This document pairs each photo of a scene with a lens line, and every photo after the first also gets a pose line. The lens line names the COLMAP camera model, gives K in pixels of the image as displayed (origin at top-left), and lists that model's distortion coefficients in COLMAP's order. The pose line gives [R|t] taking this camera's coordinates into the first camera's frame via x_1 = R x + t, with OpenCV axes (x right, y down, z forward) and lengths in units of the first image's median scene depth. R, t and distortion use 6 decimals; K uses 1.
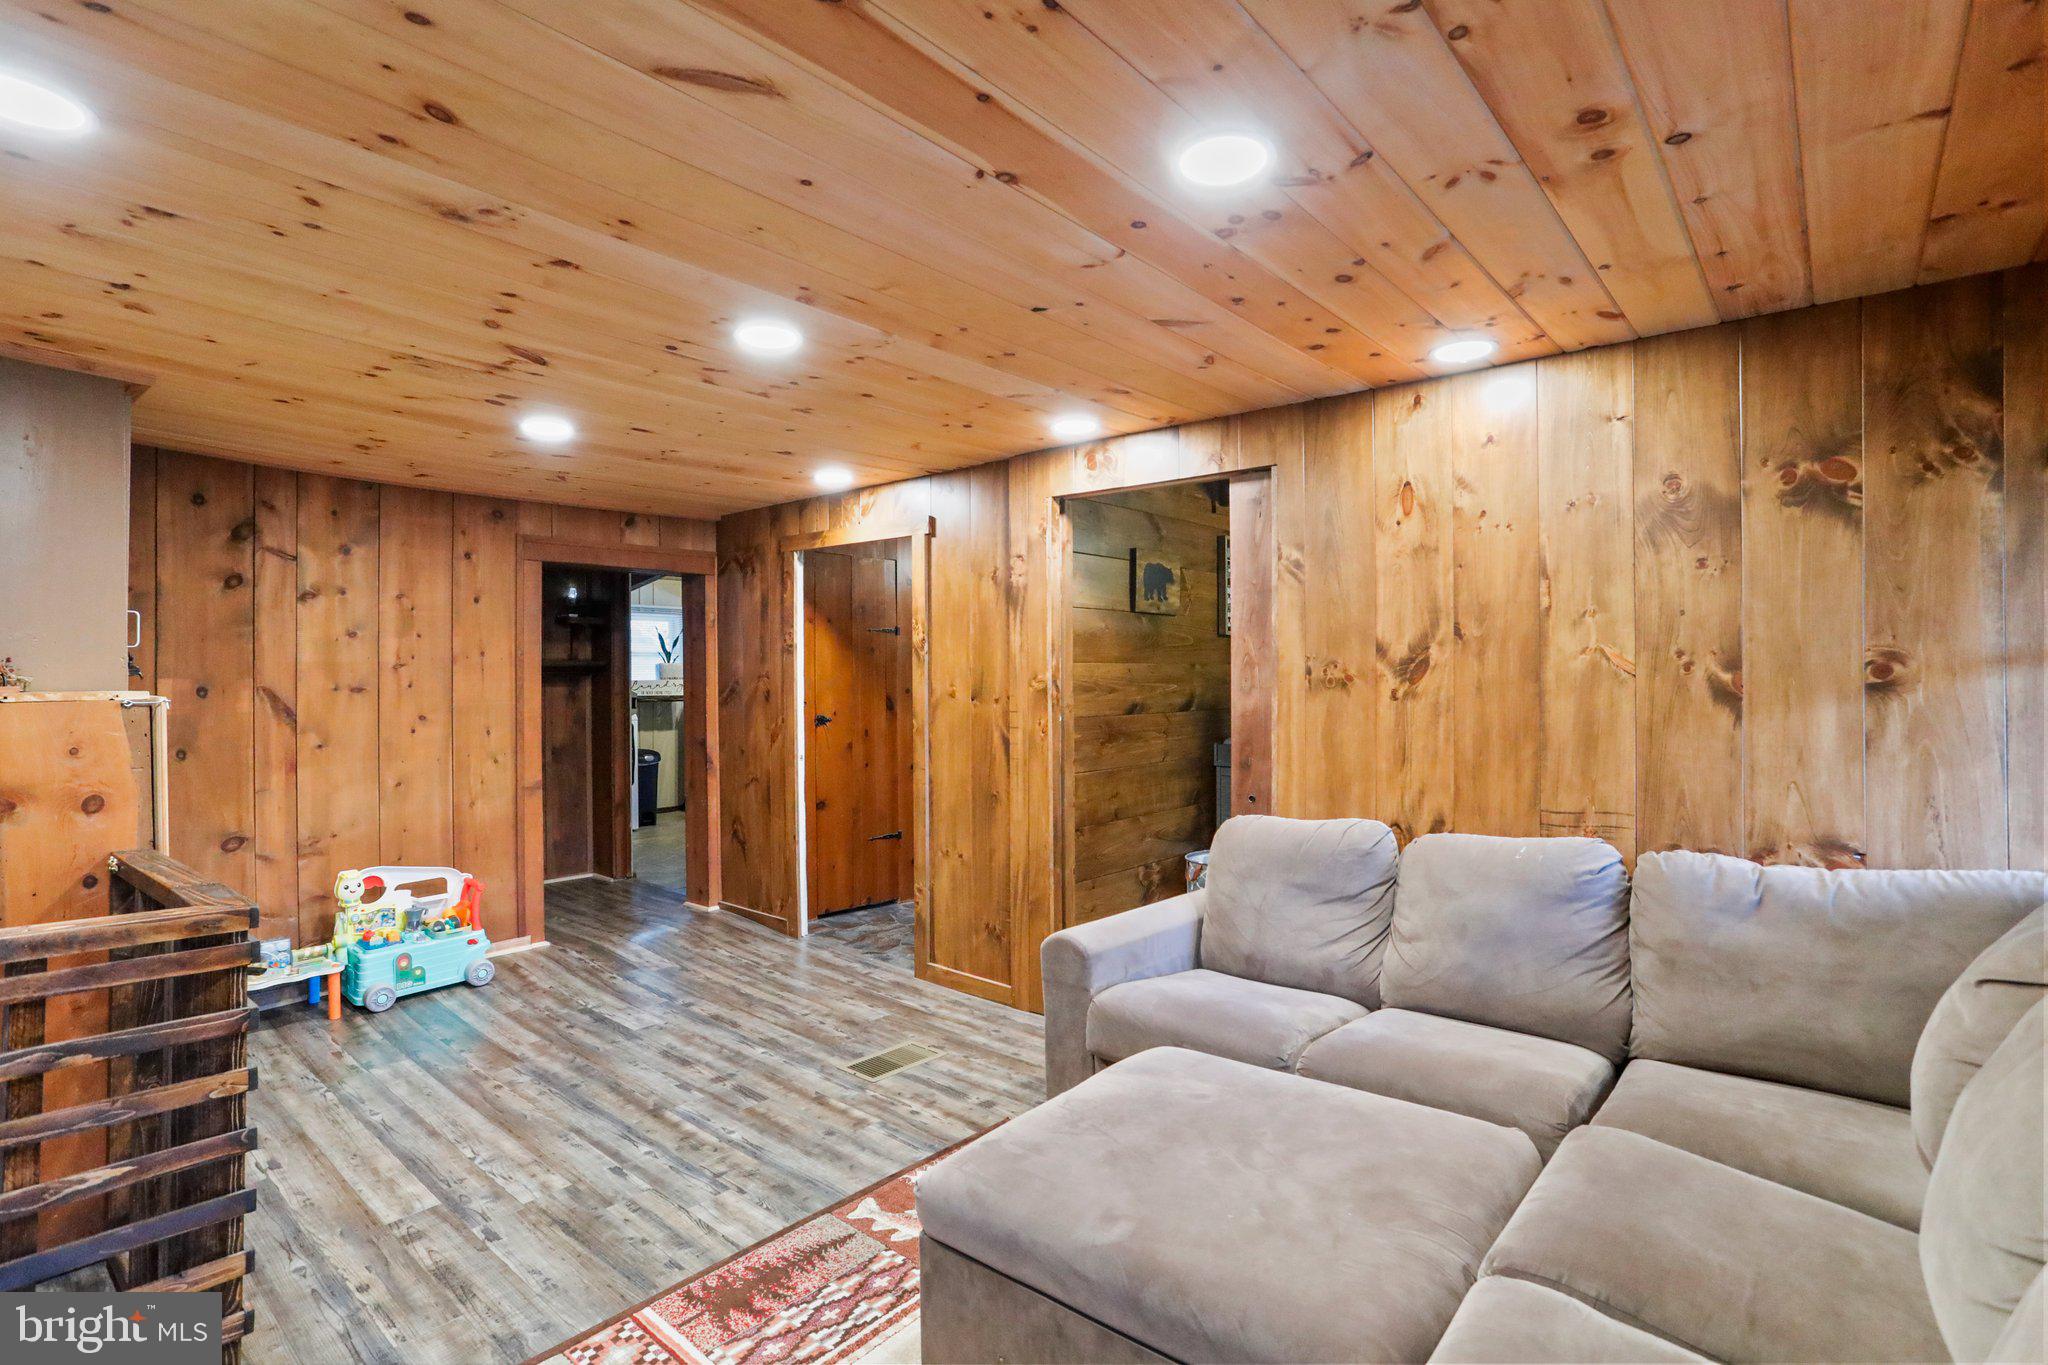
lens RADIAL K [[992.6, 0, 1024.0], [0, 992.6, 682.5], [0, 0, 1]] dist [-0.012597, 0.000749]
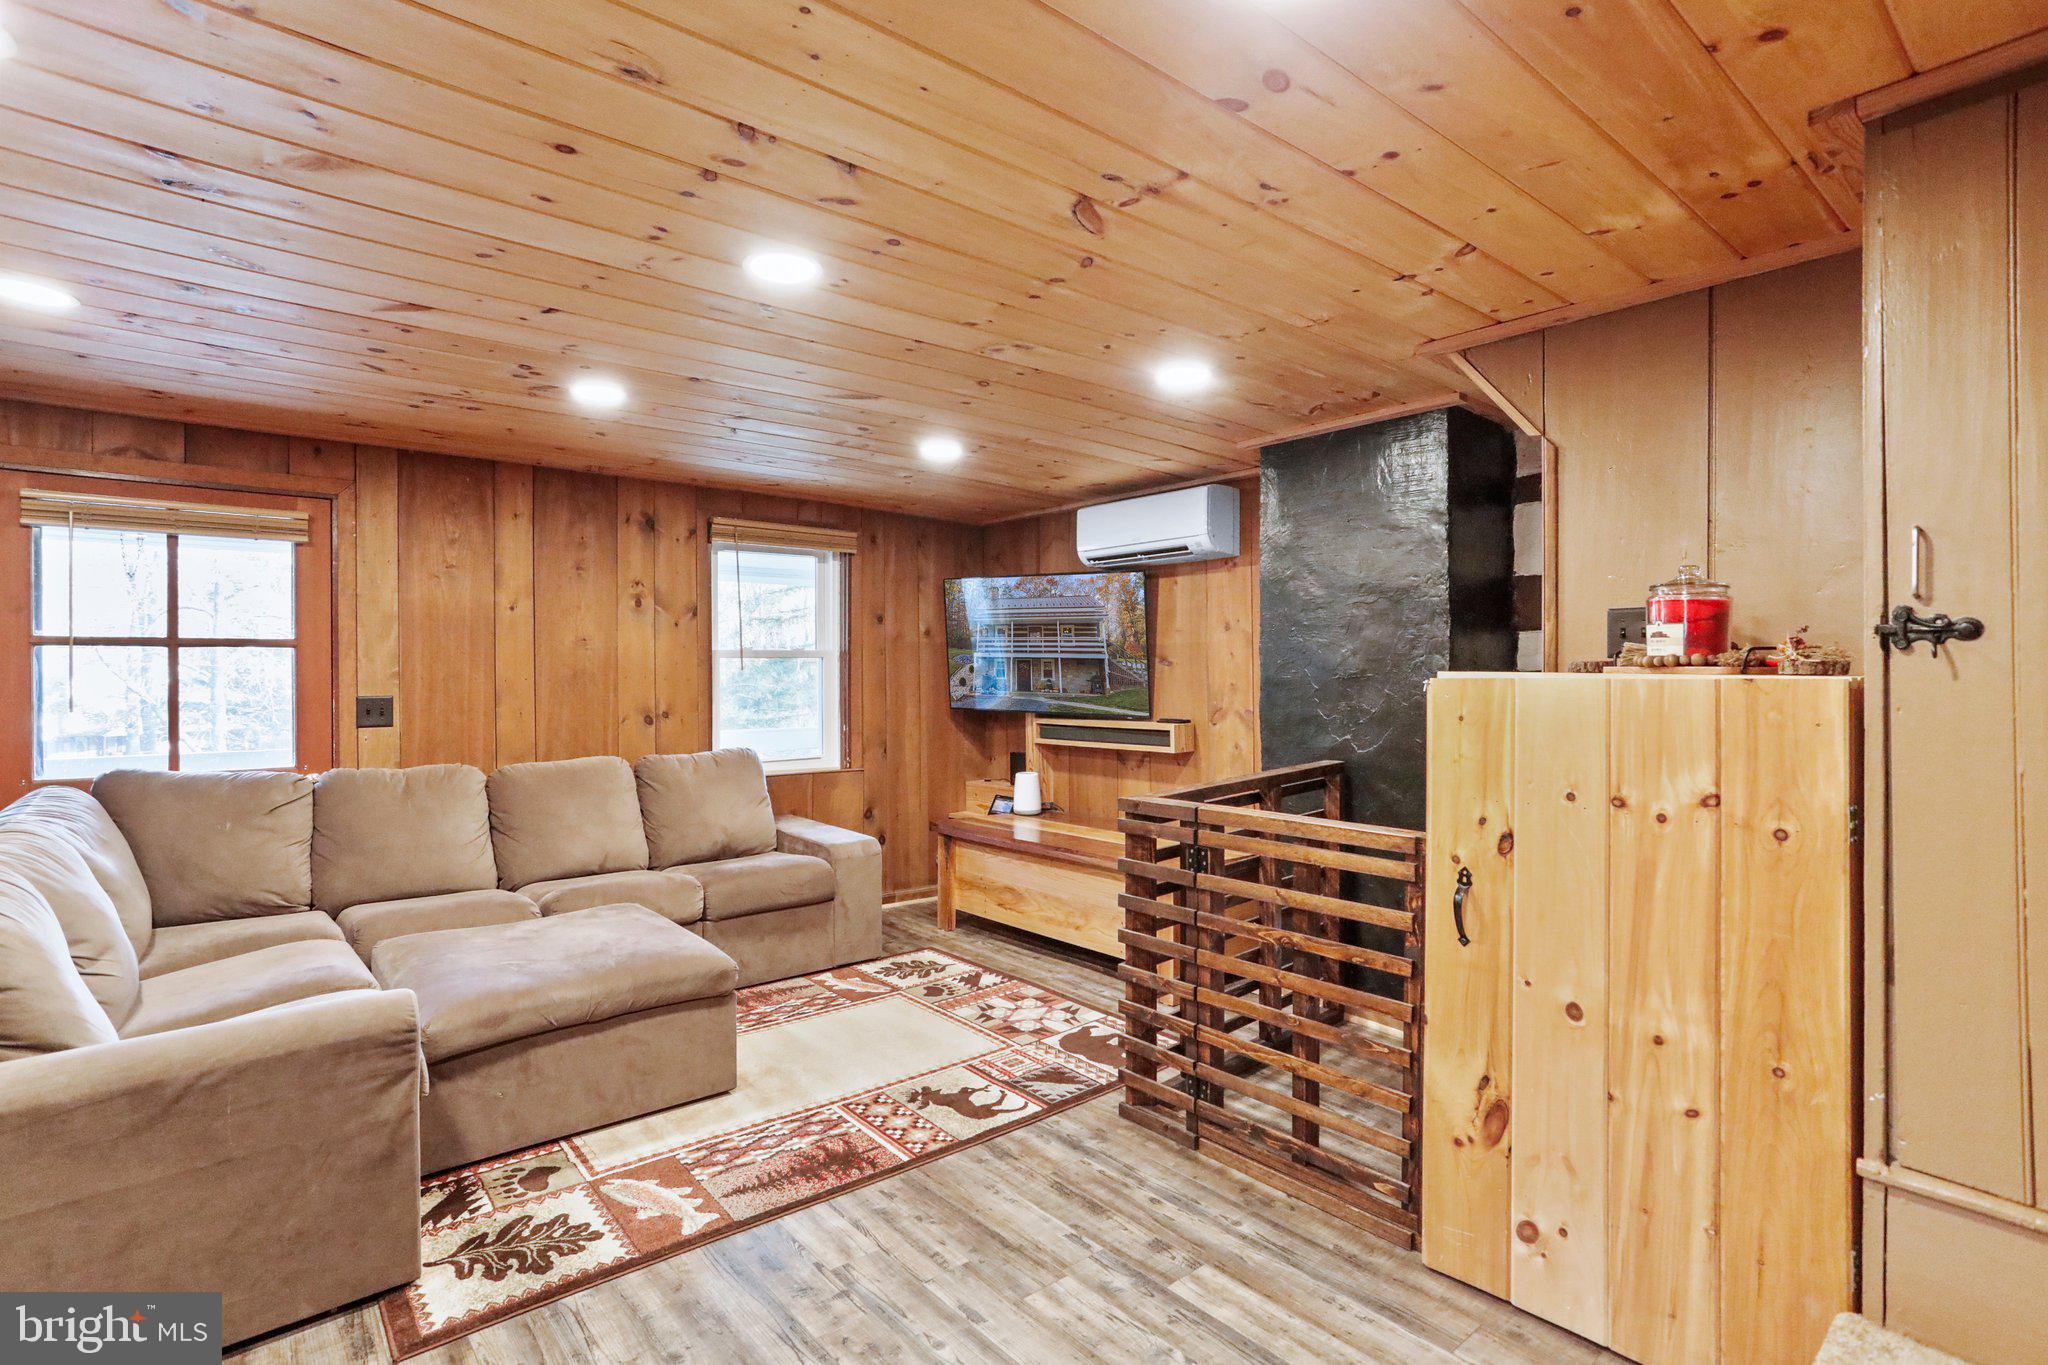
lens RADIAL K [[992.6, 0, 1024.0], [0, 992.6, 682.5], [0, 0, 1]] dist [-0.012597, 0.000749]
pose [[-0.988439, 0.000722, 0.151616, -0.652255], [0.002827, 0.999903, 0.013667, 0.007007], [-0.151591, 0.013937, -0.988345, 1.998605]]
